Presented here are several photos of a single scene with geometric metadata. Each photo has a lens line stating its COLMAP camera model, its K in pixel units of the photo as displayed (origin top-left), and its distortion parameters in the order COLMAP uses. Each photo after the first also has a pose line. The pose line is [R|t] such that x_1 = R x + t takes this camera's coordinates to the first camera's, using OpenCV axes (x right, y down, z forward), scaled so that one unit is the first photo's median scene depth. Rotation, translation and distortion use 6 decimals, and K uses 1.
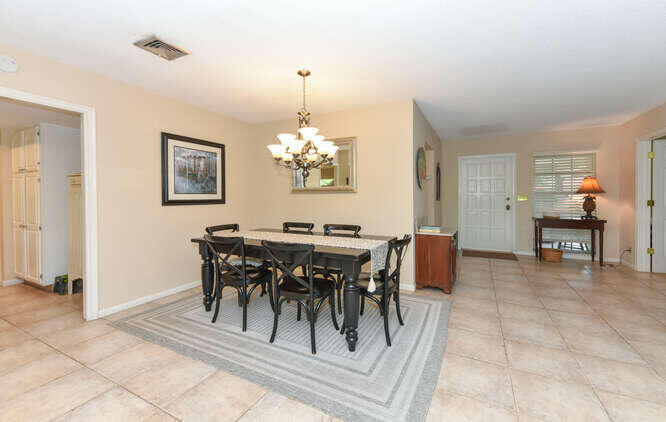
lens RADIAL K [[262.7, 0, 344.8], [0, 262.7, 199.2], [0, 0, 1]] dist [0.006023, -0.000449]
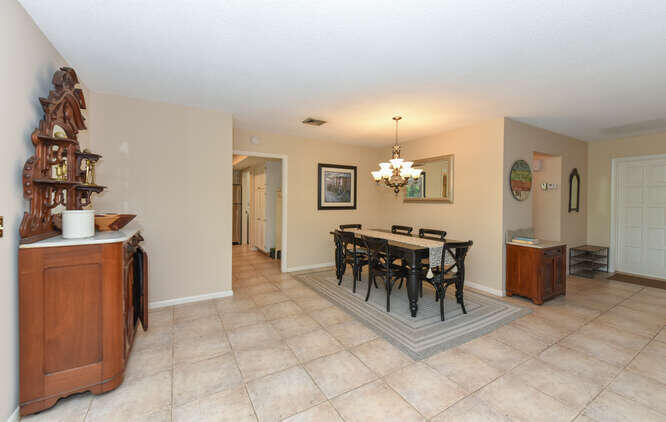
lens RADIAL K [[262.7, 0, 340.5], [0, 262.7, 200.4], [0, 0, 1]] dist [0.006023, -0.000449]
pose [[0.841641, 0.008769, -0.539967, 0.301033], [-0.014374, 0.999878, -0.006166, -0.028394], [0.539847, 0.012951, 0.841664, -0.280518]]
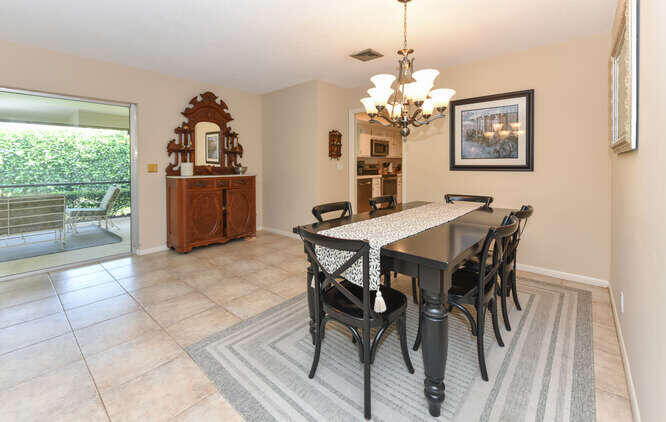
lens RADIAL K [[276.9, 0, 318.1], [0, 276.9, 164.0], [0, 0, 1]] dist [-0.002600, -0.000178]
pose [[-0.250007, 0.008890, -0.968203, 0.597205], [-0.004375, 0.999937, 0.010311, -0.011327], [0.968234, 0.006814, -0.249952, 0.856510]]
